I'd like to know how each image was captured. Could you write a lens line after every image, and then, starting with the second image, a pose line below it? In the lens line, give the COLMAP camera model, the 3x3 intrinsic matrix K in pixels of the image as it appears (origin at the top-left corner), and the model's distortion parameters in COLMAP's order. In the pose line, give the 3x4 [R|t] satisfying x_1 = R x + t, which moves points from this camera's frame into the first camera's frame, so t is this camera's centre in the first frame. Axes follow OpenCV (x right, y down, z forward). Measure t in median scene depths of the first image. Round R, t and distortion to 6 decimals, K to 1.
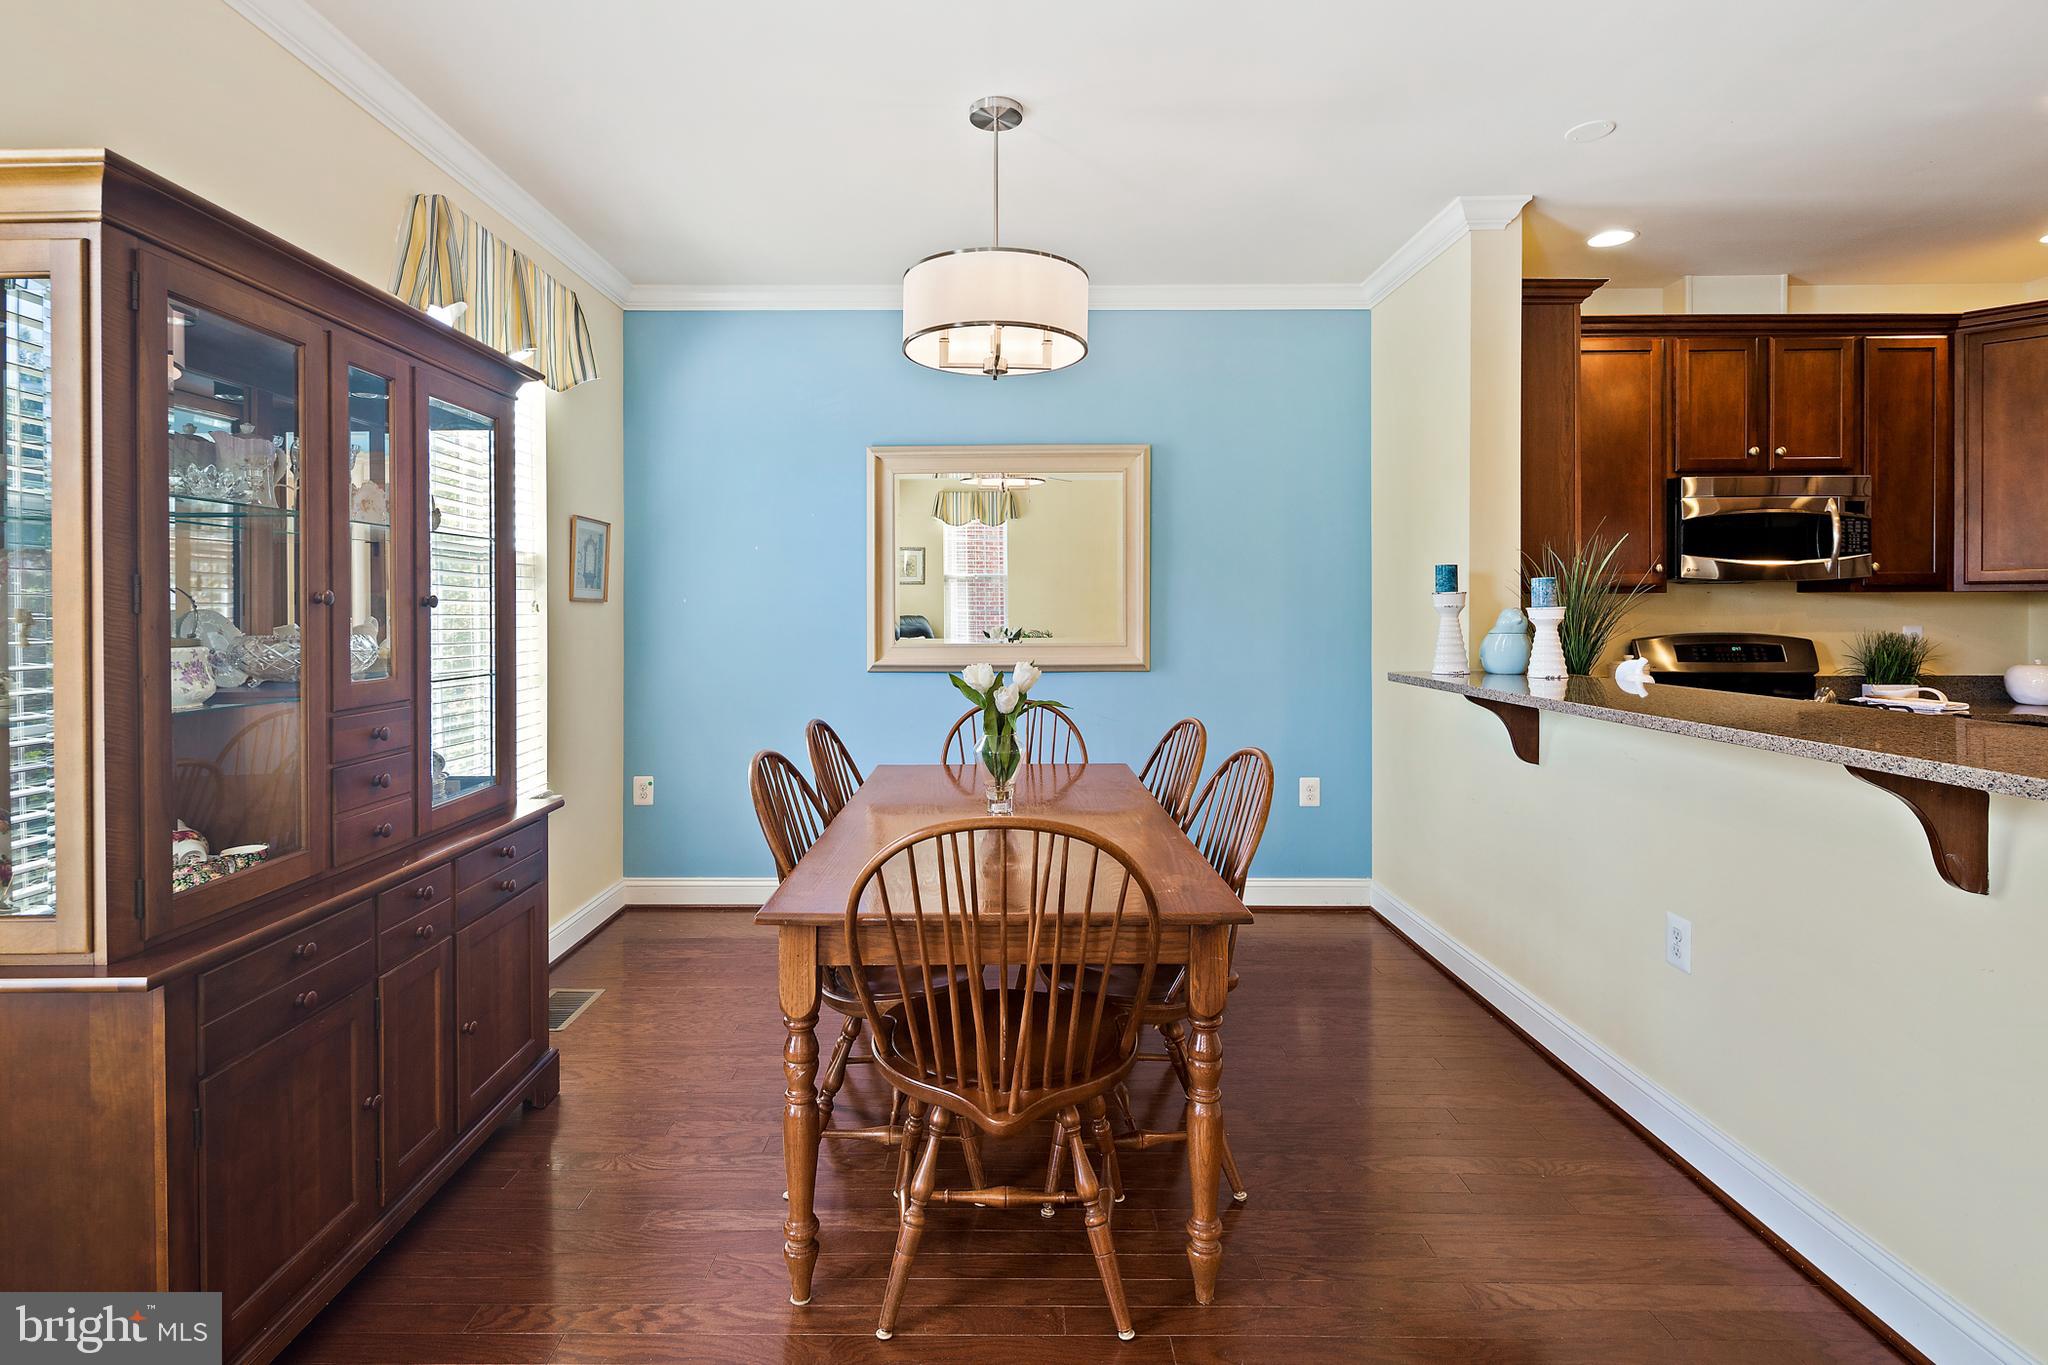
lens RADIAL K [[997.7, 0, 997.2], [0, 997.7, 607.5], [0, 0, 1]] dist [0.001989, -0.001633]
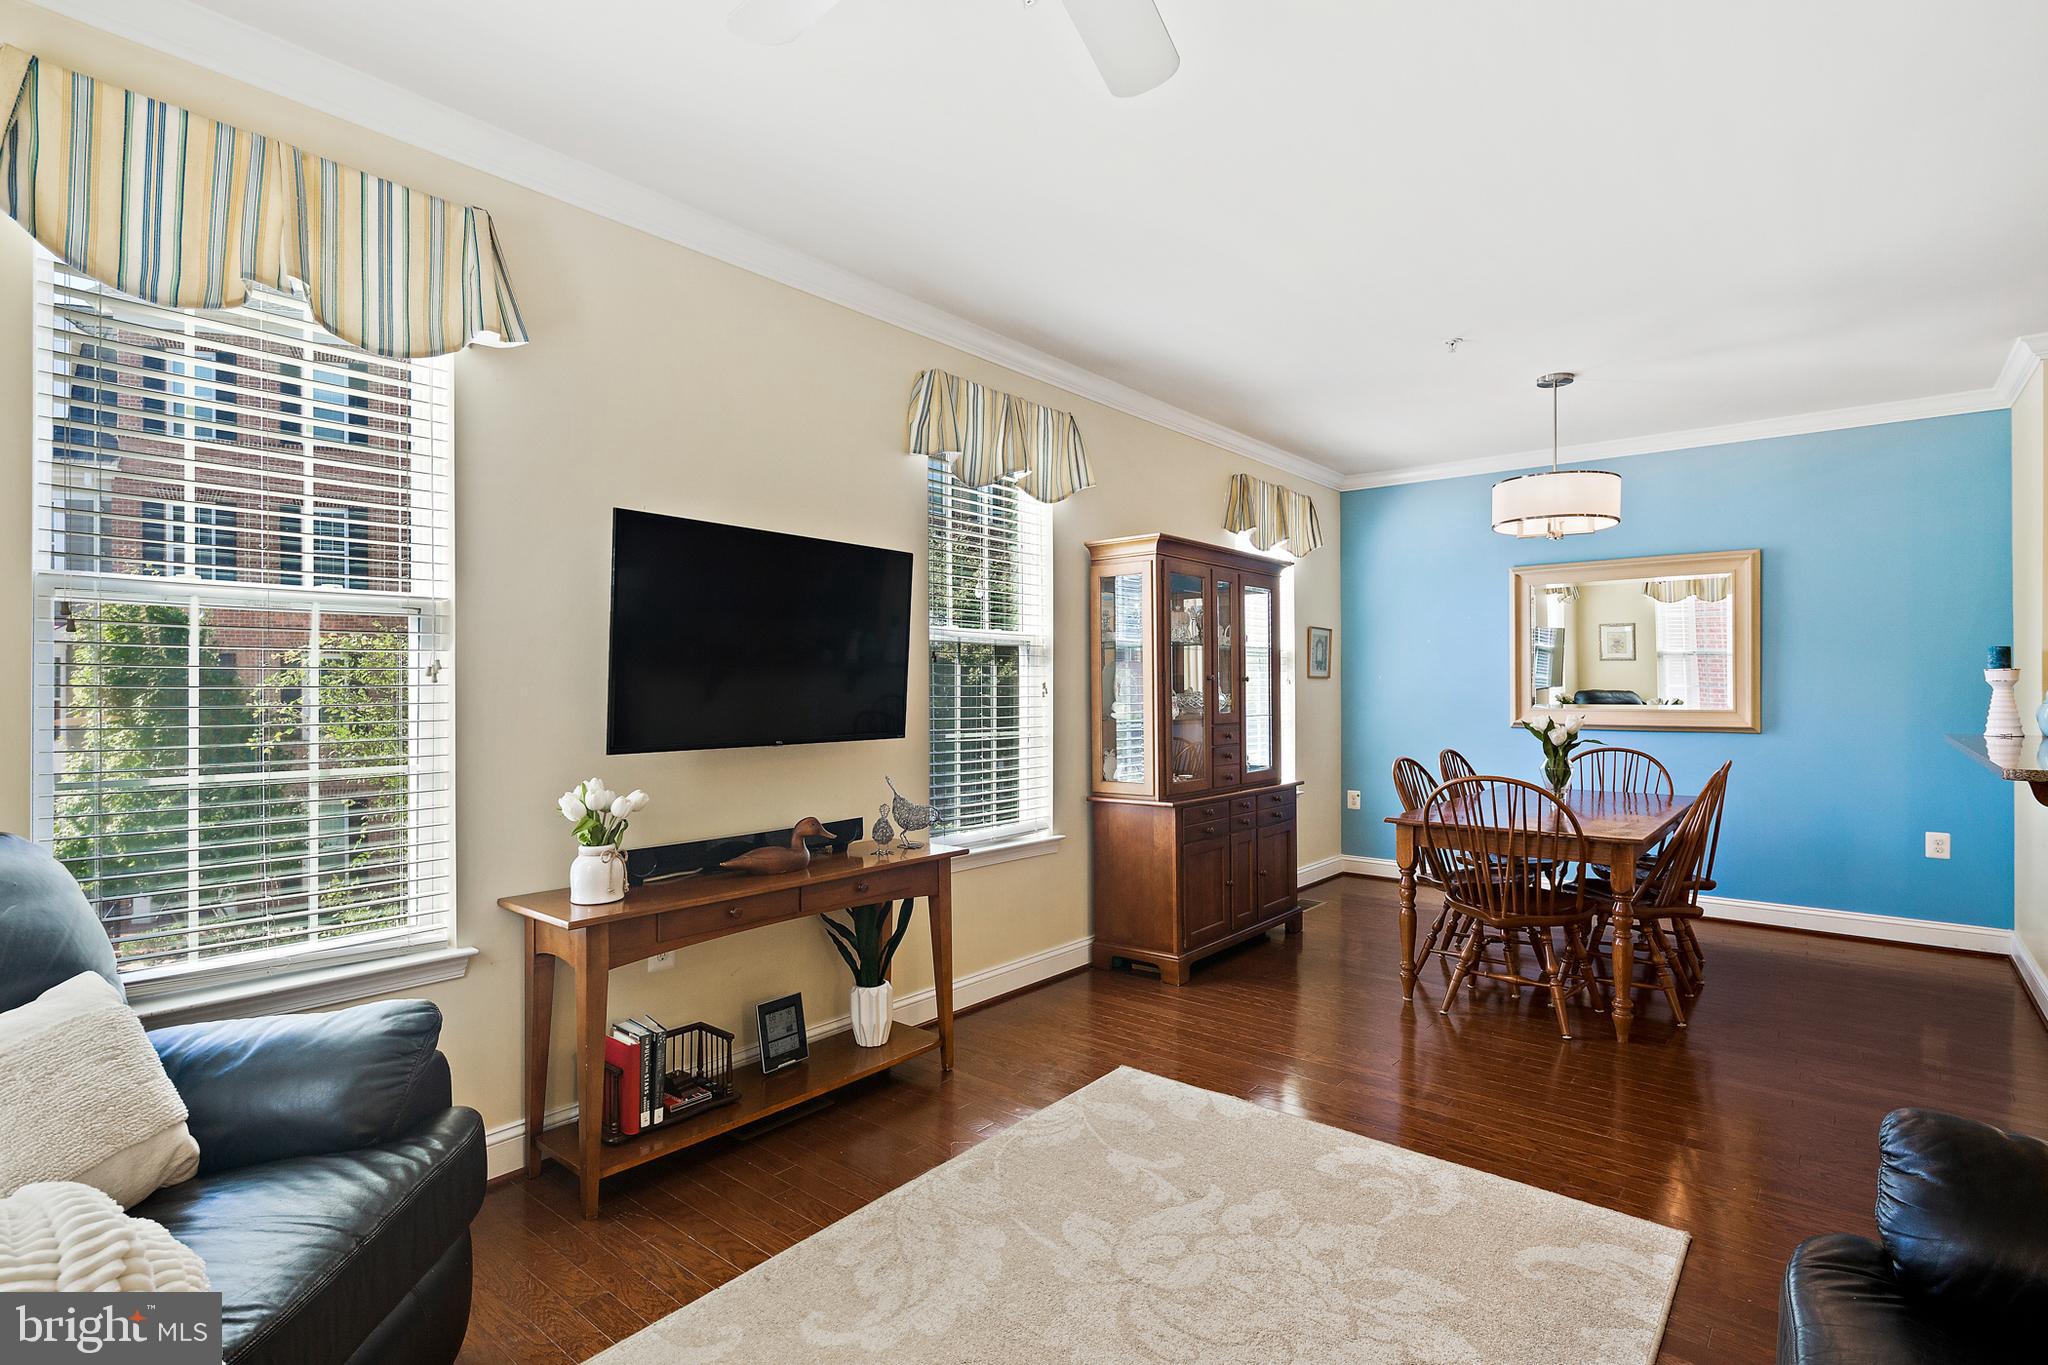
lens RADIAL K [[997.7, 0, 1015.2], [0, 997.7, 675.8], [0, 0, 1]] dist [0.001989, -0.001633]
pose [[0.768763, -0.004699, -0.639517, 0.307546], [0.000514, 0.999977, -0.006729, 0.001165], [0.639534, 0.004845, 0.768747, -0.697990]]
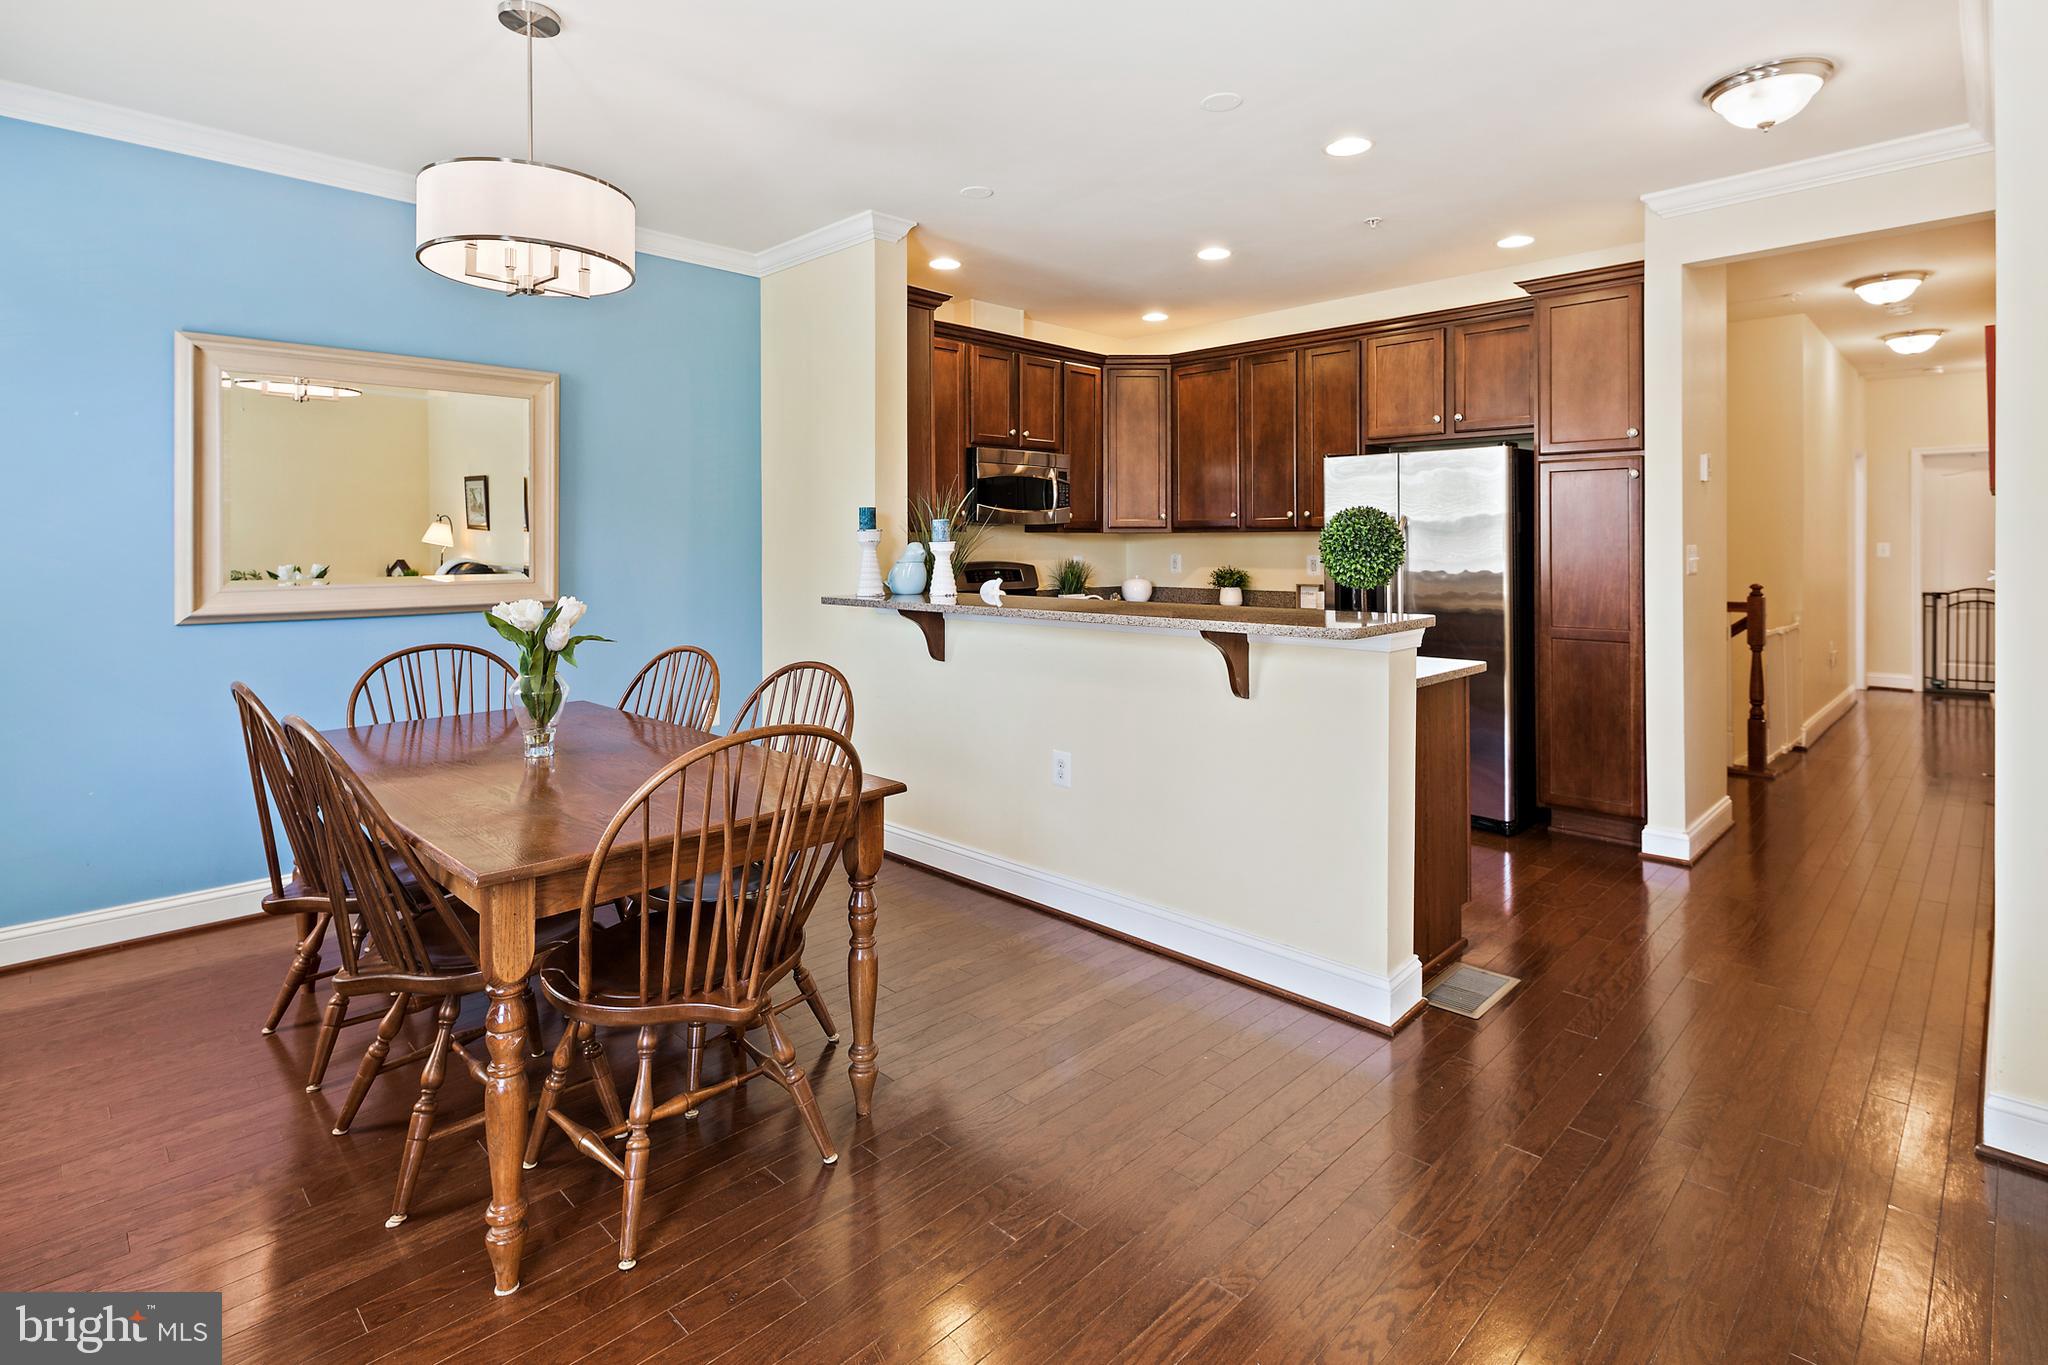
lens RADIAL K [[997.7, 0, 1012.1], [0, 997.7, 539.5], [0, 0, 1]] dist [0.001989, -0.001633]
pose [[0.702330, 0.004101, 0.711840, -0.298106], [-0.001387, 0.999989, -0.004393, 0.001773], [-0.711851, 0.002098, 0.702328, 0.009782]]
